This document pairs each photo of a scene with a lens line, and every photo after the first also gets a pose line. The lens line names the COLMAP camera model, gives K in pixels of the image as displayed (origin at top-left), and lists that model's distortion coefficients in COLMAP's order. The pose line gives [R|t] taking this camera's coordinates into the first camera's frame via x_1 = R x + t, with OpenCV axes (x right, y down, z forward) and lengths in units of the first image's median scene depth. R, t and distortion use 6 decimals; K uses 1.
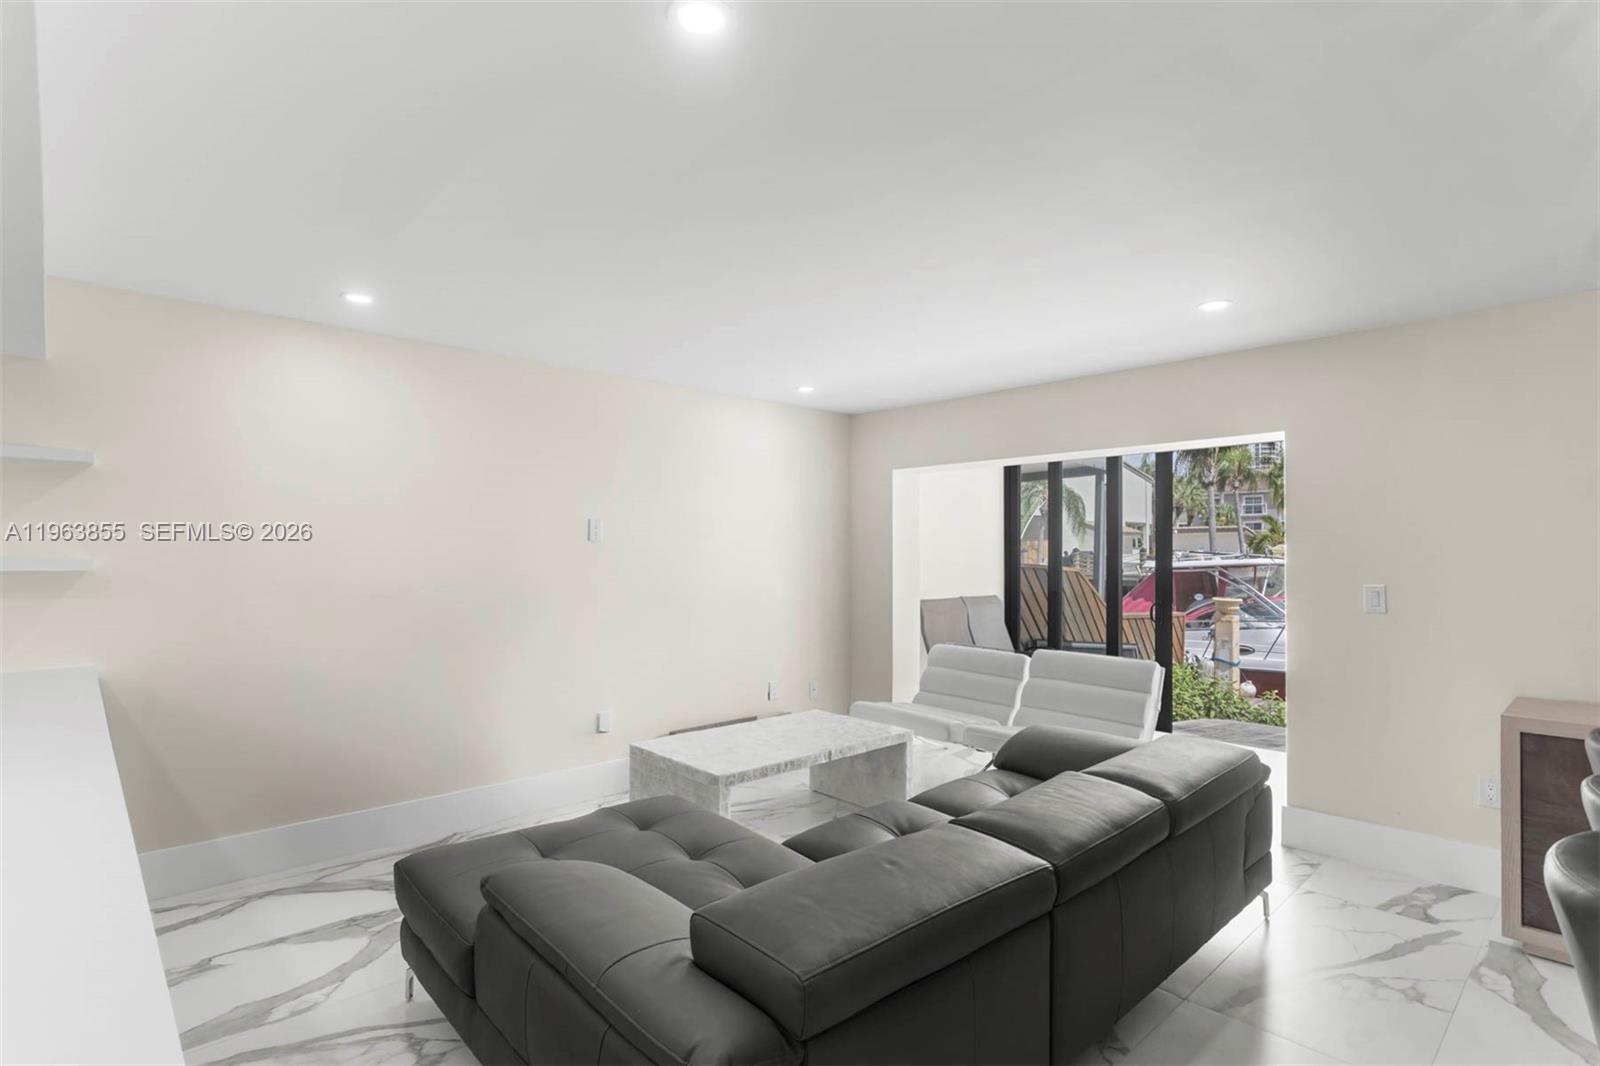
lens RADIAL K [[790.8, 0, 799.1], [0, 790.8, 546.1], [0, 0, 1]] dist [-0.009581, 0.006110]
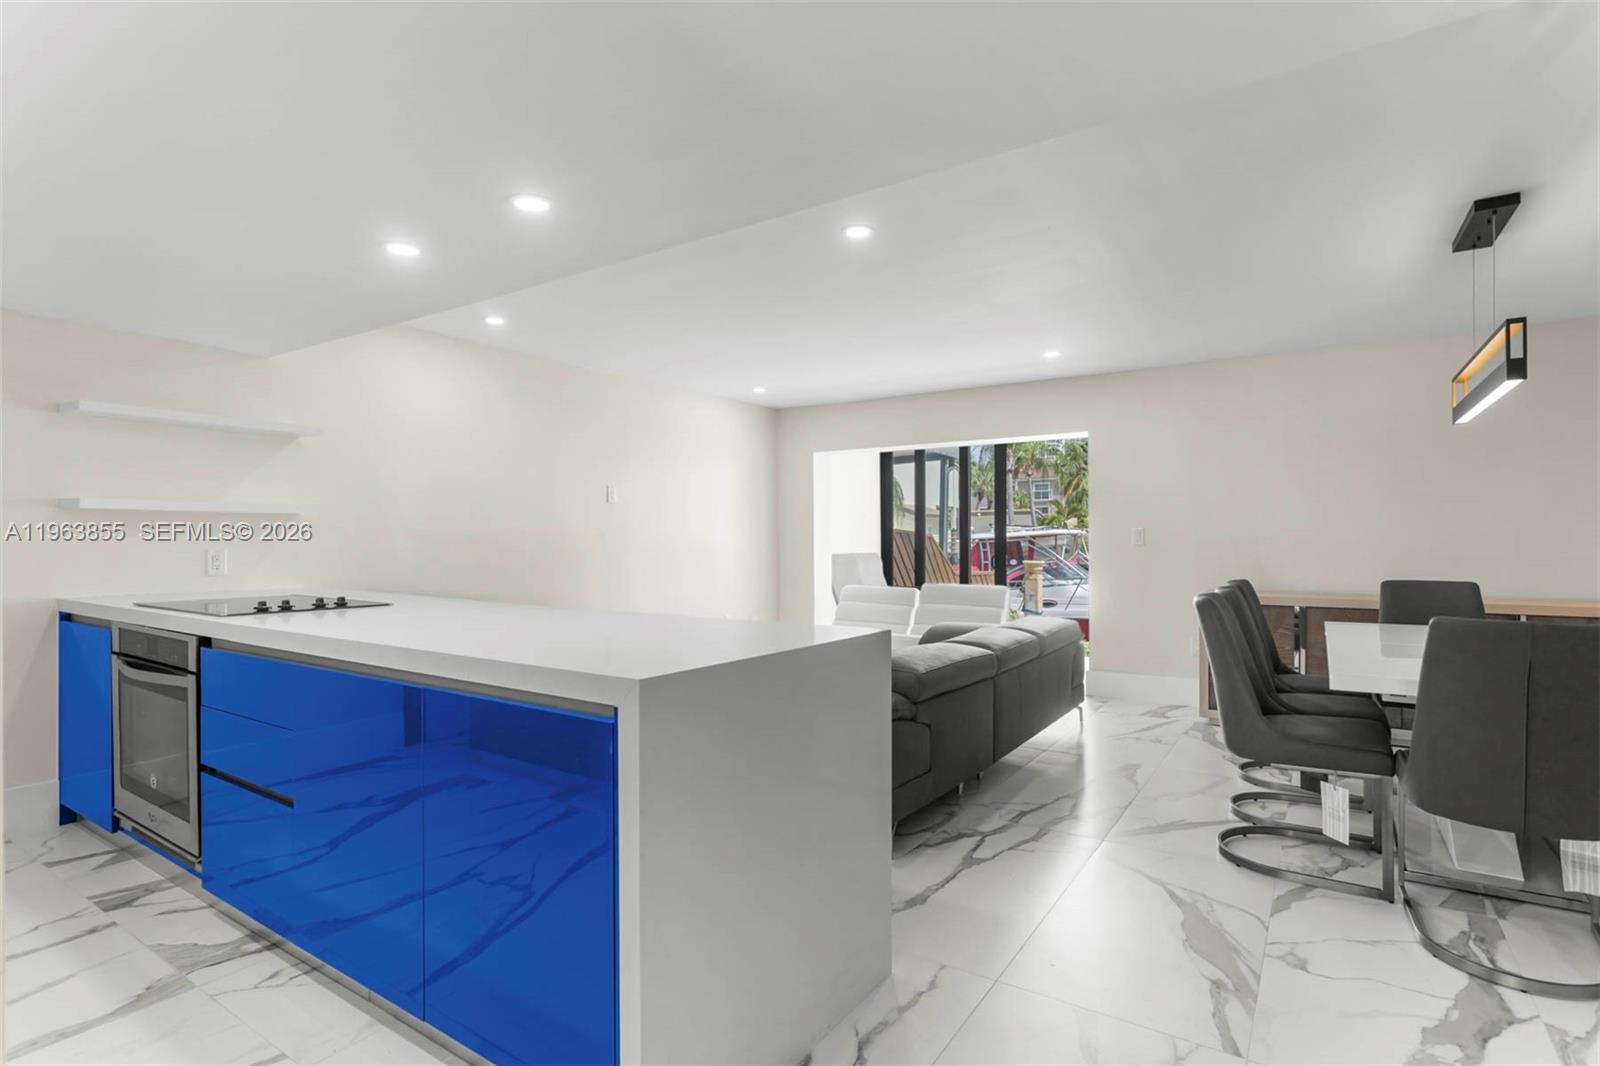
lens RADIAL K [[790.8, 0, 799.1], [0, 790.8, 546.1], [0, 0, 1]] dist [-0.009581, 0.006110]
pose [[0.974653, -0.009217, 0.223533, -0.158616], [0.004915, 0.999792, 0.019794, 0.025503], [-0.223669, -0.018193, 0.974495, -0.216227]]
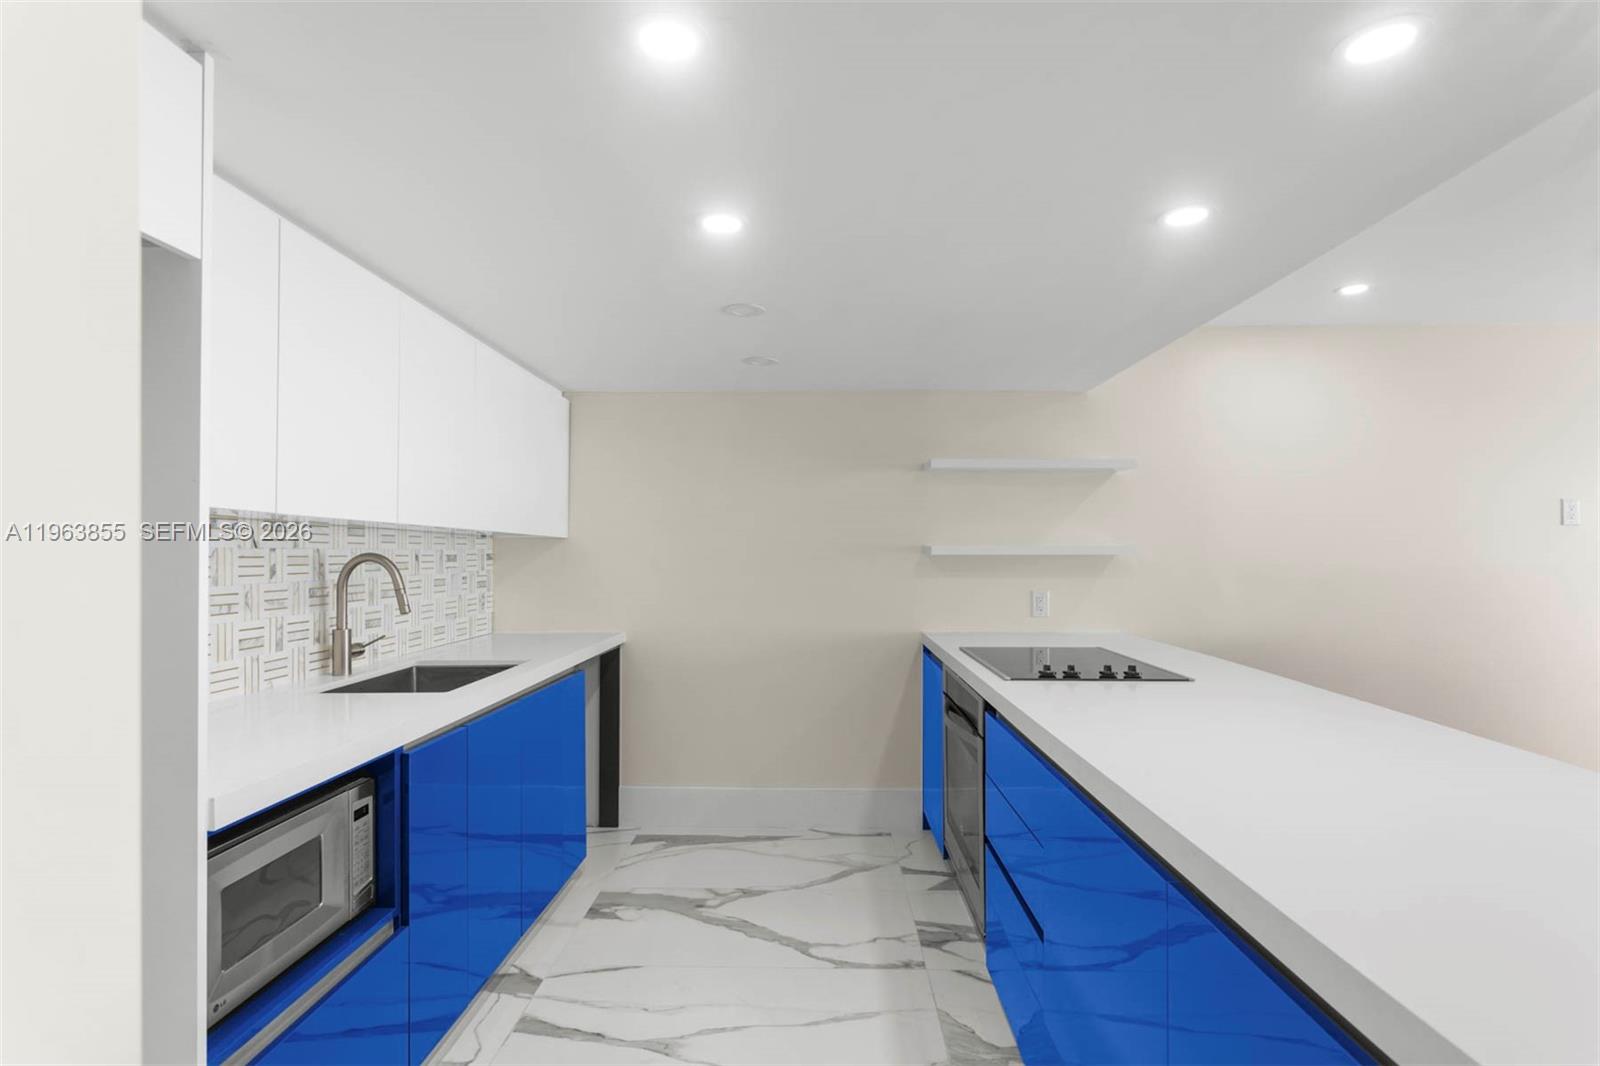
lens RADIAL K [[790.8, 0, 799.1], [0, 790.8, 546.1], [0, 0, 1]] dist [-0.009581, 0.006110]
pose [[0.709328, -0.015248, -0.704714, -0.160347], [0.012437, 0.999881, -0.009115, 0.008241], [0.704769, -0.002299, 0.709433, -0.104332]]
